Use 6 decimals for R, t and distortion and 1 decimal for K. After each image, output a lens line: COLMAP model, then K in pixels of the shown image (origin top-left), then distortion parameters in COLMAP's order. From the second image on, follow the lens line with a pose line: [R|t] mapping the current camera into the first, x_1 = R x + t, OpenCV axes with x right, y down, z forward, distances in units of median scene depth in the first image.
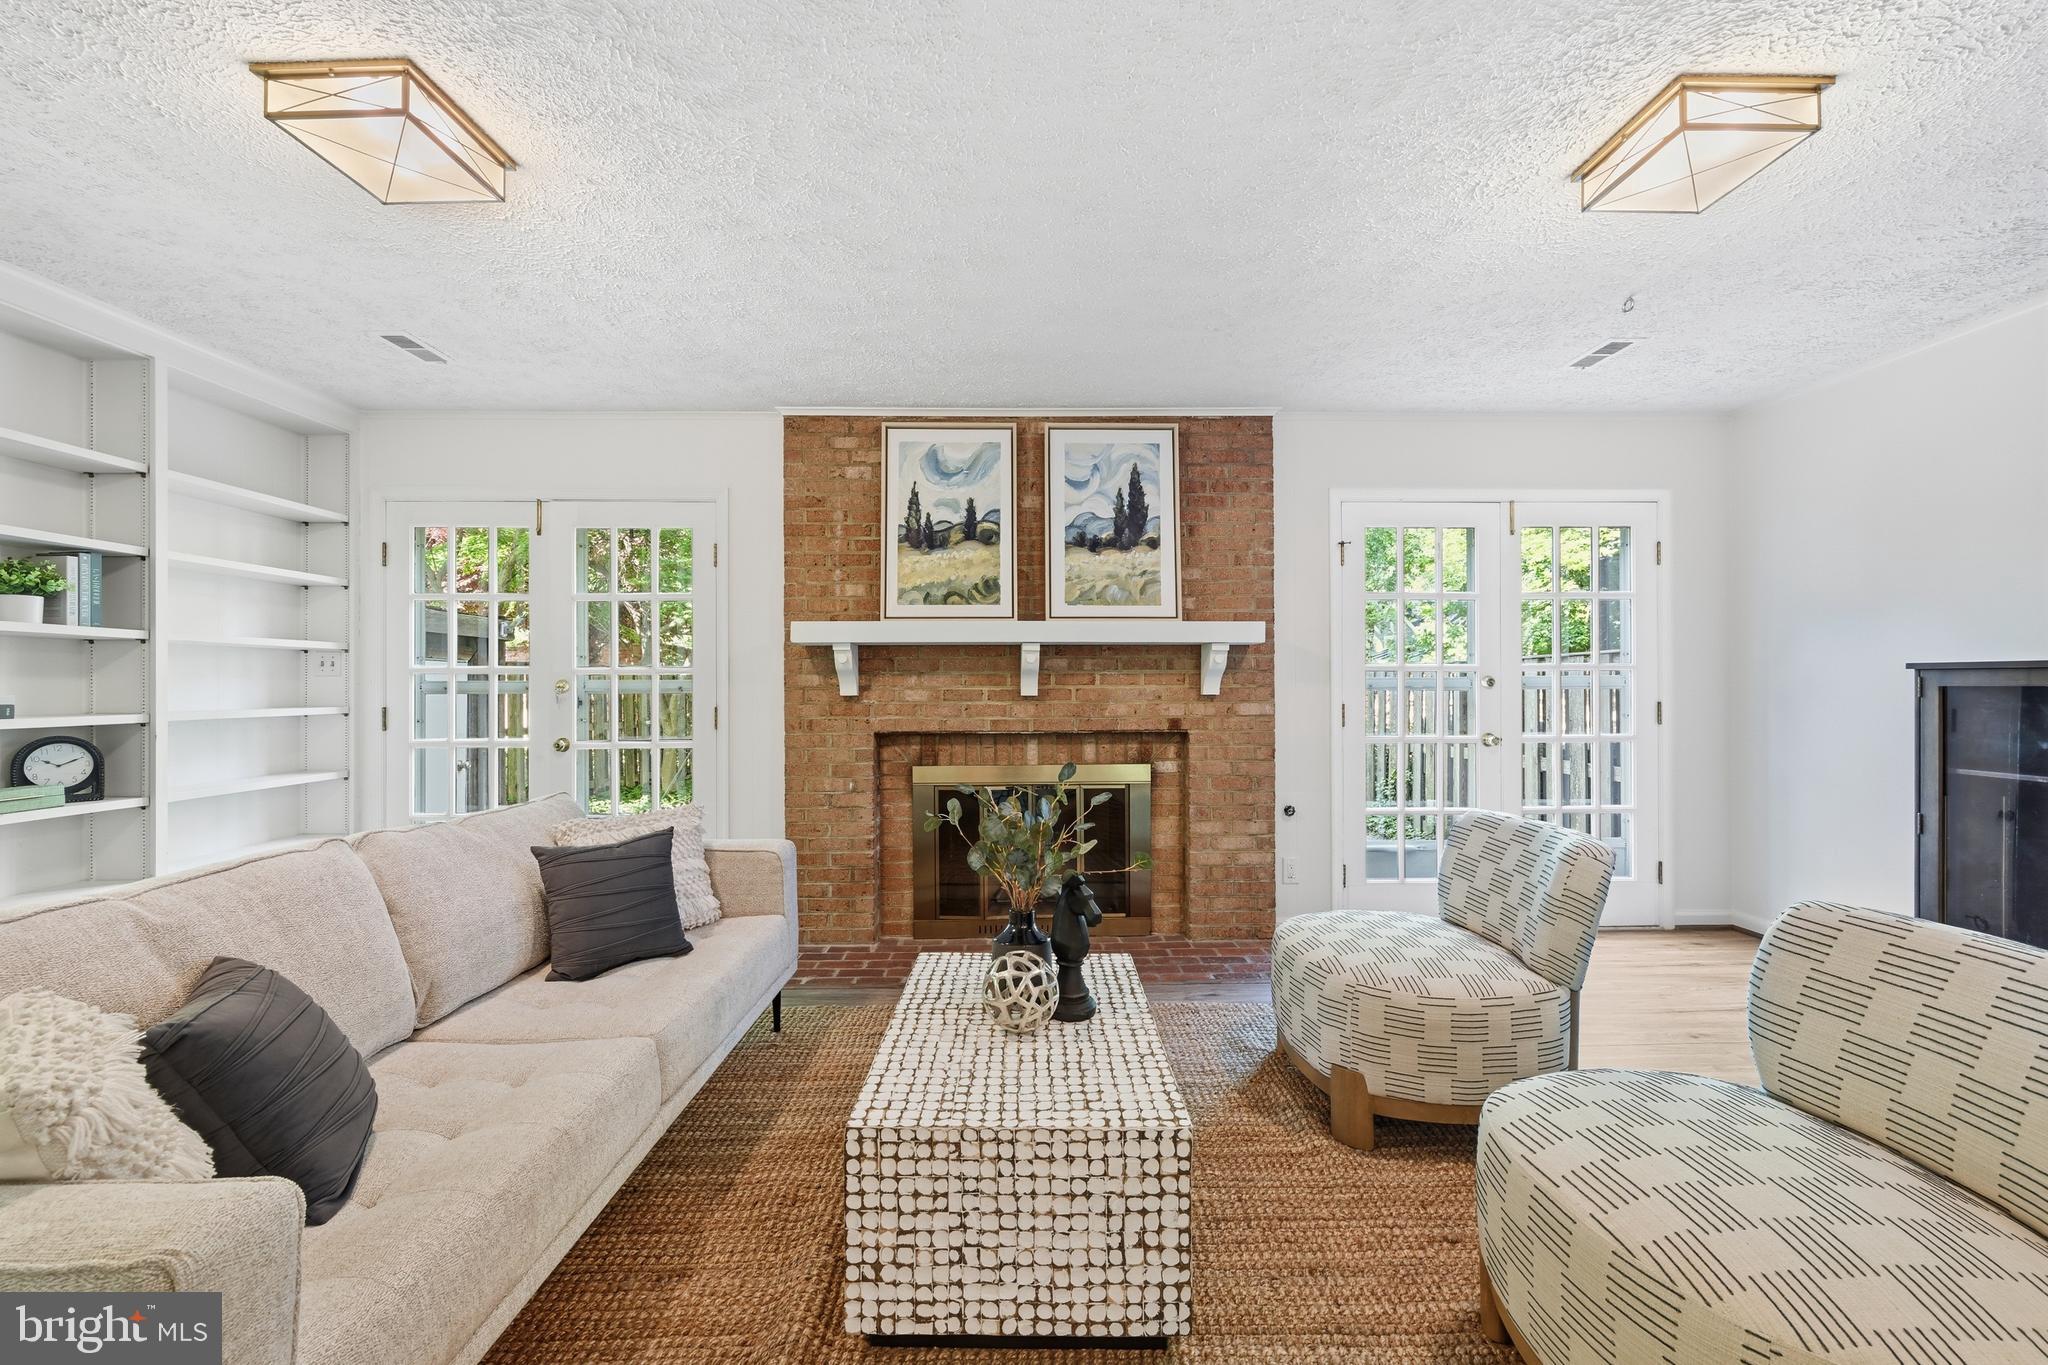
lens RADIAL K [[812.0, 0, 1024.0], [0, 812.0, 682.5], [0, 0, 1]] dist [-0.003049, -0.000149]
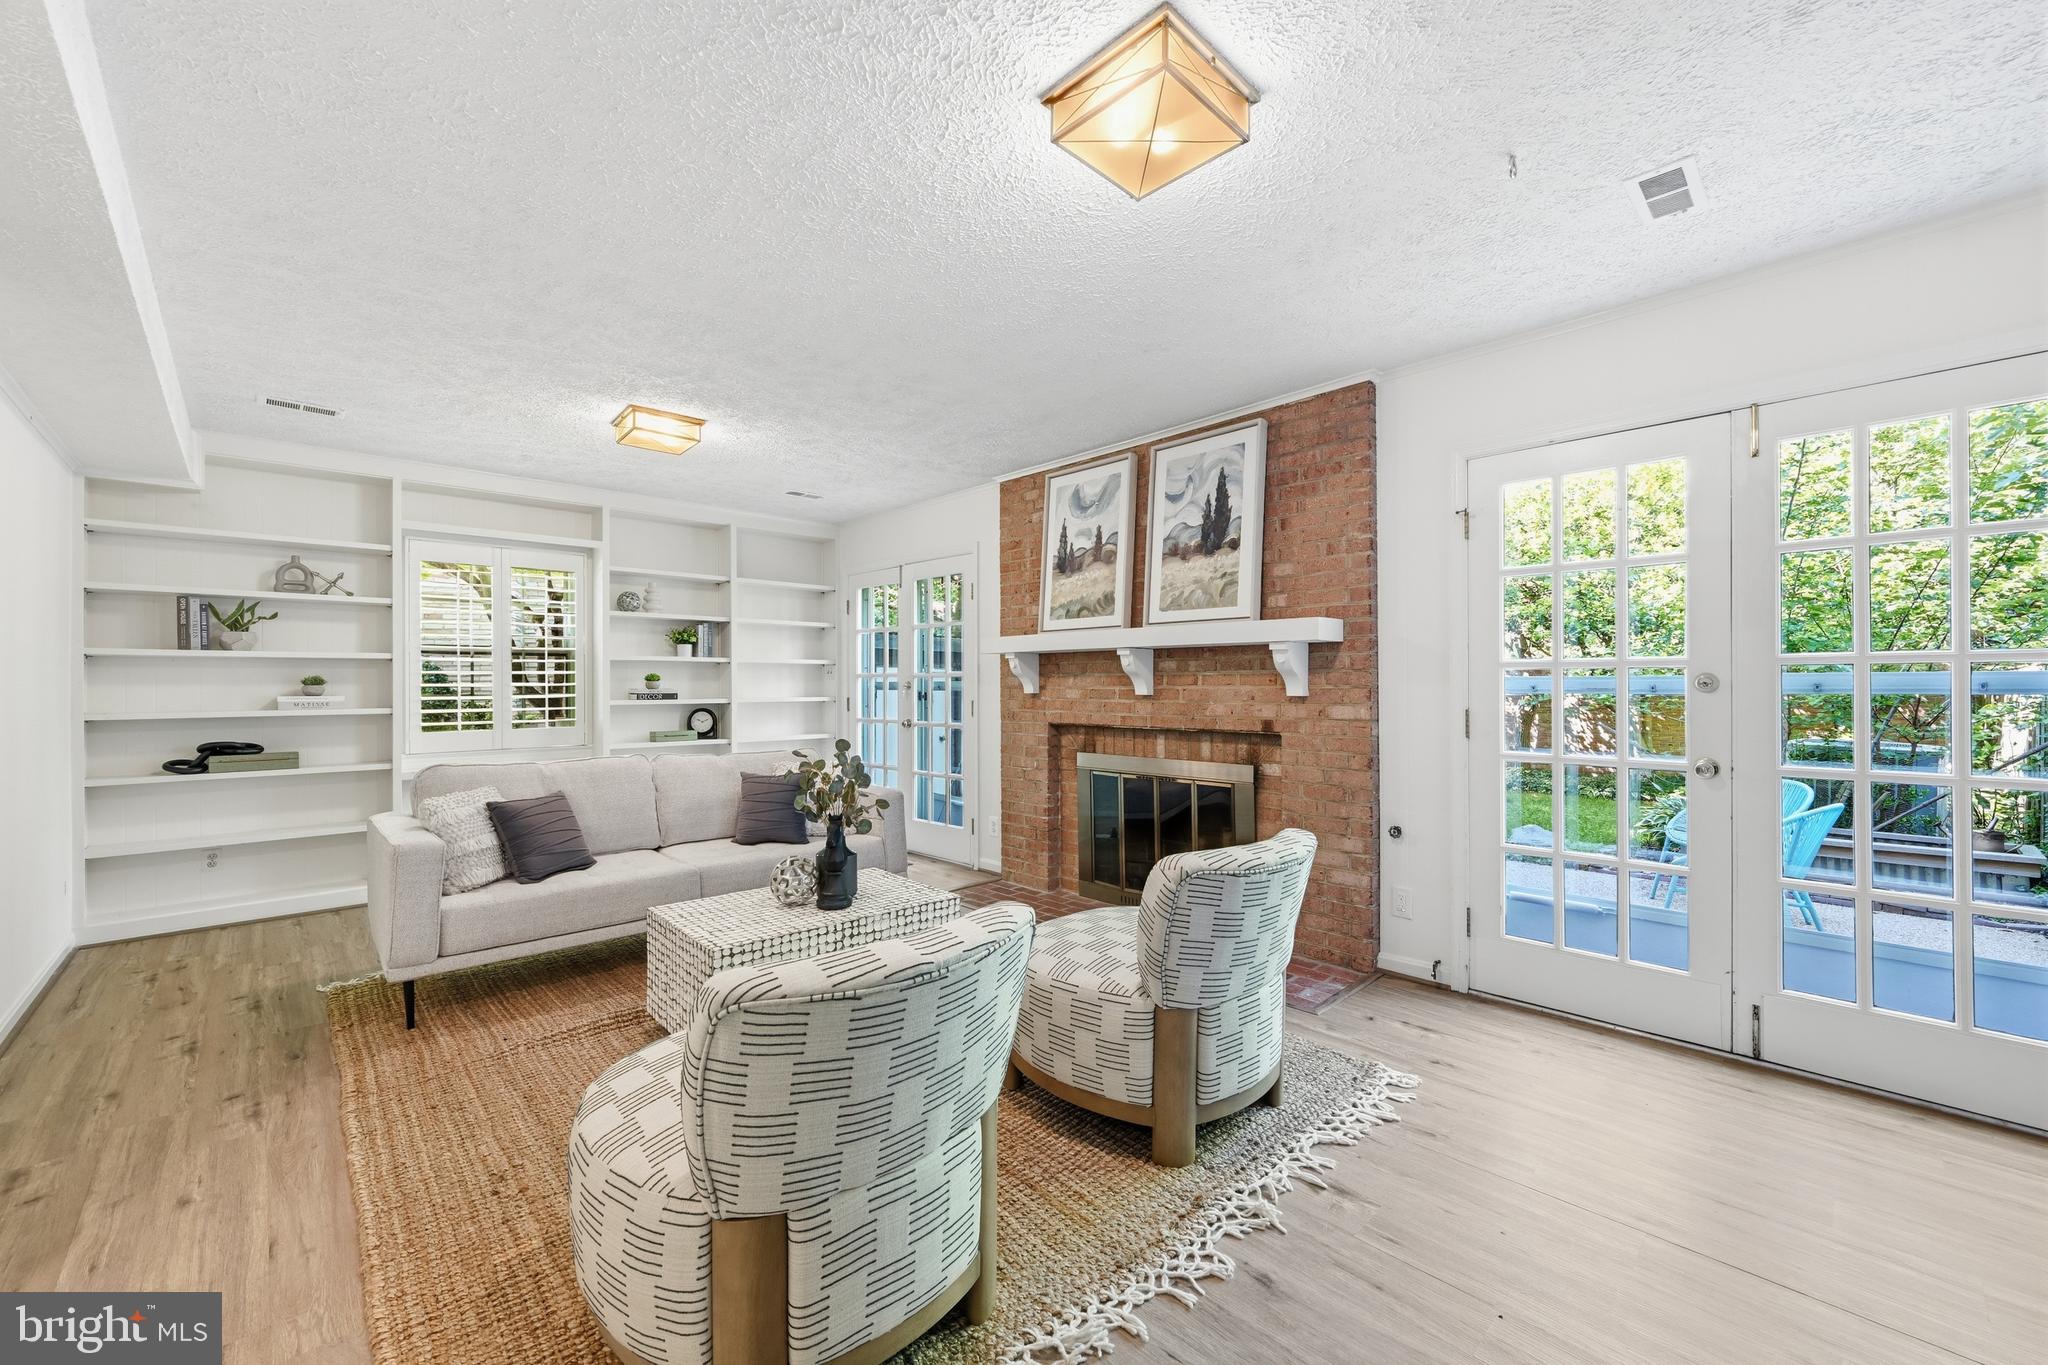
lens RADIAL K [[812.0, 0, 1024.0], [0, 812.0, 682.5], [0, 0, 1]] dist [-0.003049, -0.000149]
pose [[0.671534, -0.000121, -0.740973, 0.722635], [0.002443, 0.999995, 0.002051, -0.003457], [0.740969, -0.003188, 0.671531, 0.132784]]
